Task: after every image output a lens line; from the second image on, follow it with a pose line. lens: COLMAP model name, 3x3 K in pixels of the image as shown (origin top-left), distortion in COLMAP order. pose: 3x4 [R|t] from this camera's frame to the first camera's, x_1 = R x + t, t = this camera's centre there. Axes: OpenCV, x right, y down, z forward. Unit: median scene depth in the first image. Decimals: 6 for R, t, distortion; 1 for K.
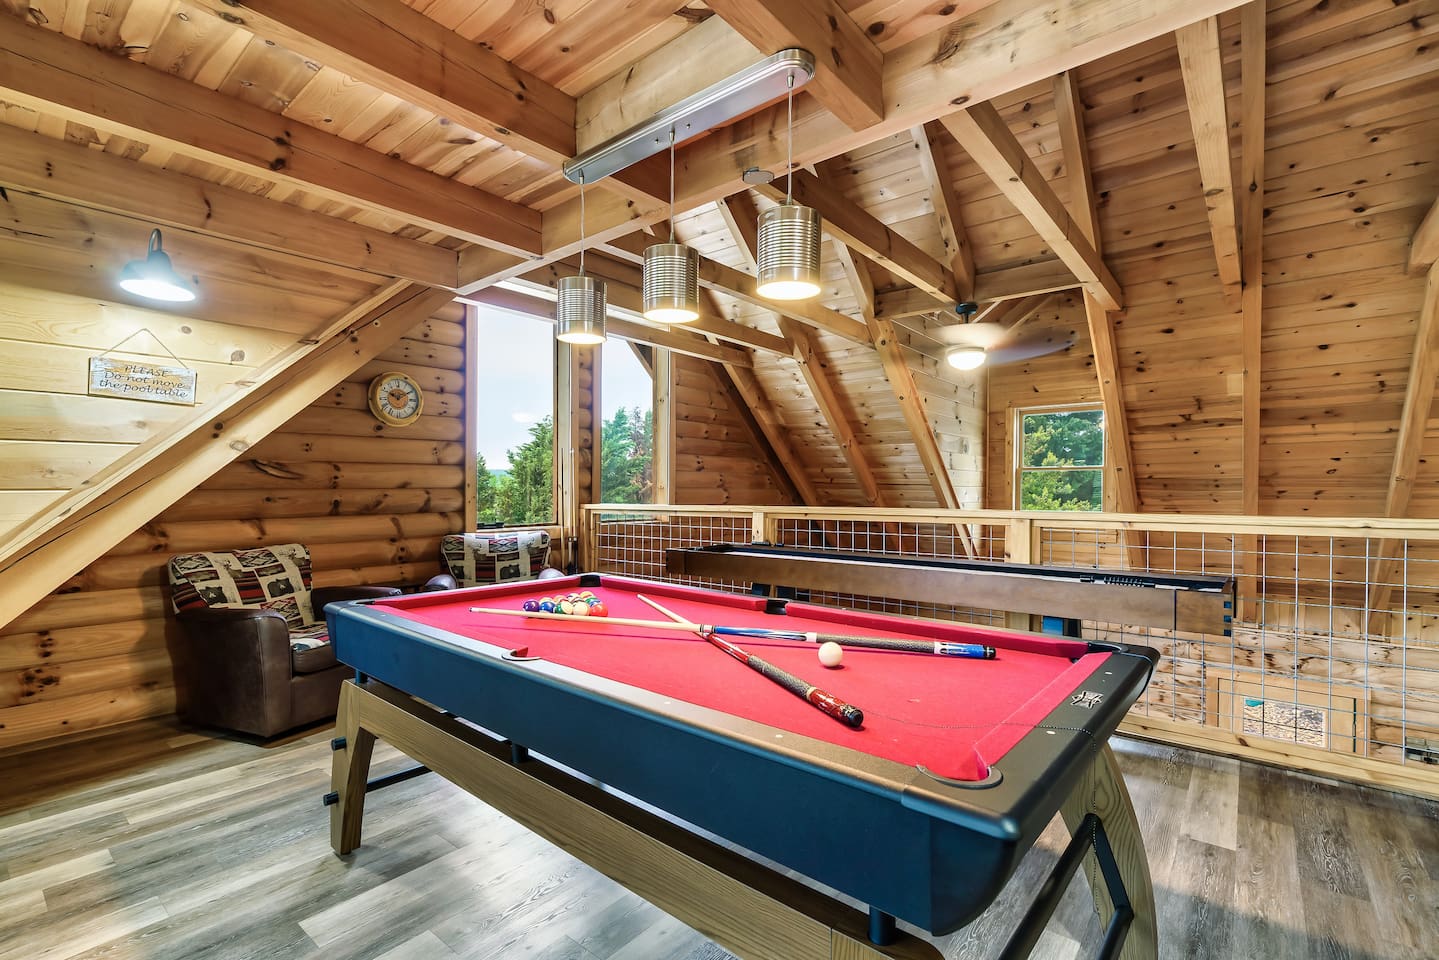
lens RADIAL K [[652.2, 0, 713.7], [0, 652.2, 488.8], [0, 0, 1]] dist [-0.001465, -0.000066]
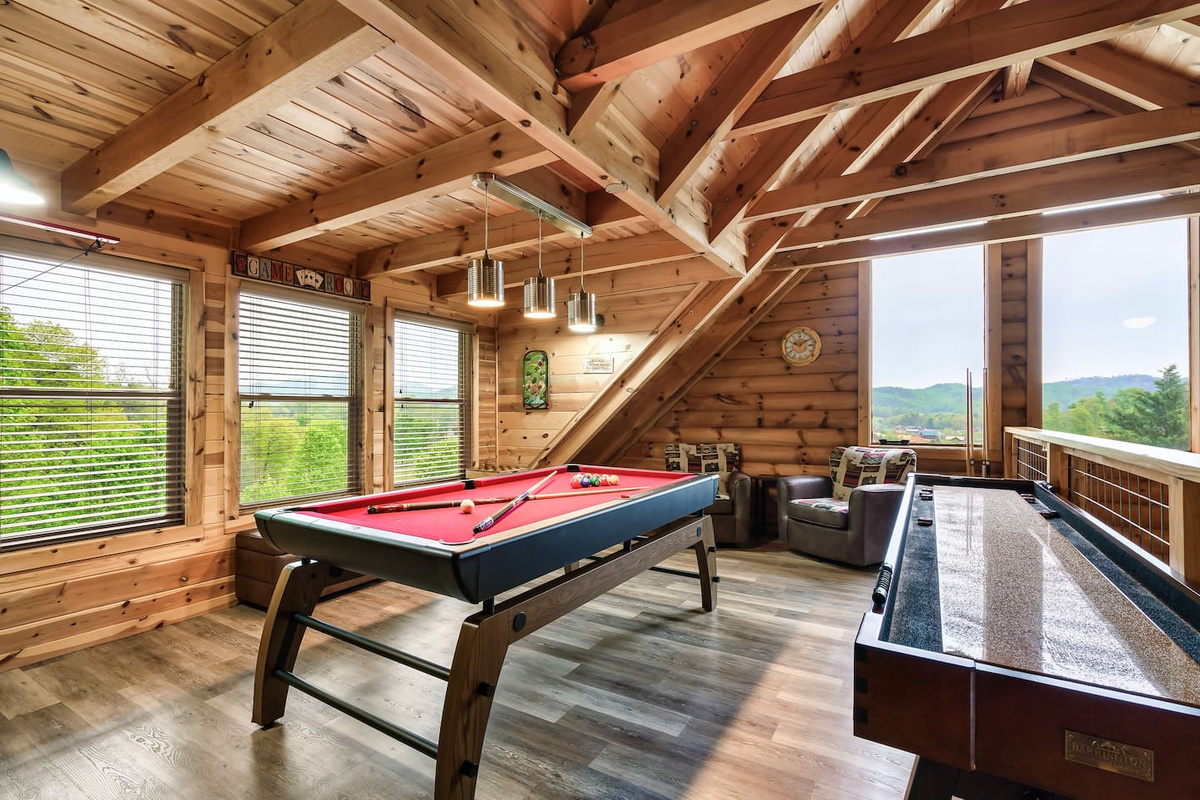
lens RADIAL K [[543.9, 0, 592.8], [0, 543.9, 401.7], [0, 0, 1]] dist [-0.001465, -0.000066]
pose [[0.148539, -0.017464, -0.988752, 0.607556], [0.001953, 0.999847, -0.017367, 0.000727], [0.988905, 0.000649, 0.148550, 0.393028]]
